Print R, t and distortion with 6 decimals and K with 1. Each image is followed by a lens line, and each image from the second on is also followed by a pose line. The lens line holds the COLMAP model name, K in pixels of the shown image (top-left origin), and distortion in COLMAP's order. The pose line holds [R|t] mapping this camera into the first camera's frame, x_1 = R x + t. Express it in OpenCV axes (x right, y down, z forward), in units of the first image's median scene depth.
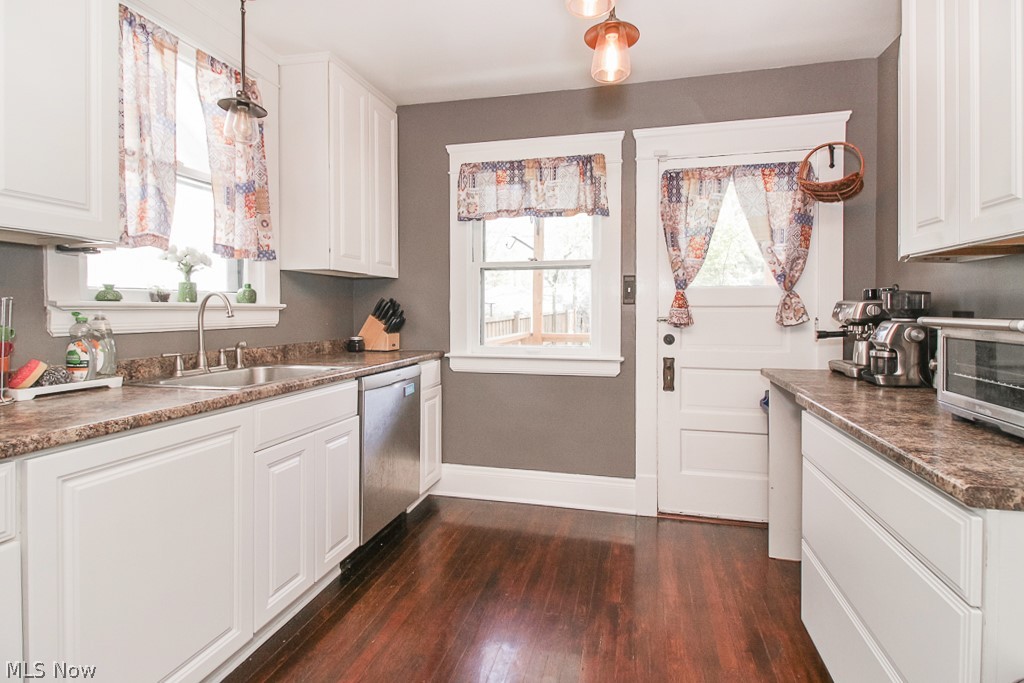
lens RADIAL K [[473.6, 0, 512.7], [0, 473.6, 329.8], [0, 0, 1]] dist [0.000730, -0.009403]
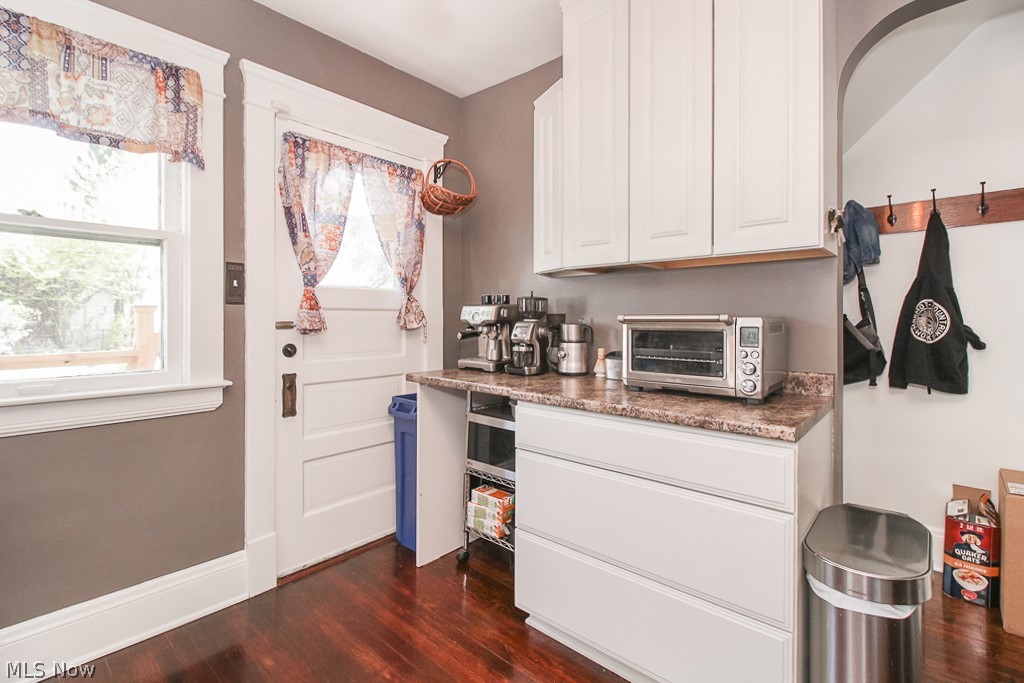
lens RADIAL K [[473.6, 0, 512.7], [0, 473.6, 329.8], [0, 0, 1]] dist [0.000730, -0.009403]
pose [[0.444918, -0.020091, 0.895346, -0.208243], [0.039009, 0.999234, 0.003038, -0.001781], [-0.894722, 0.033575, 0.445361, 0.335520]]
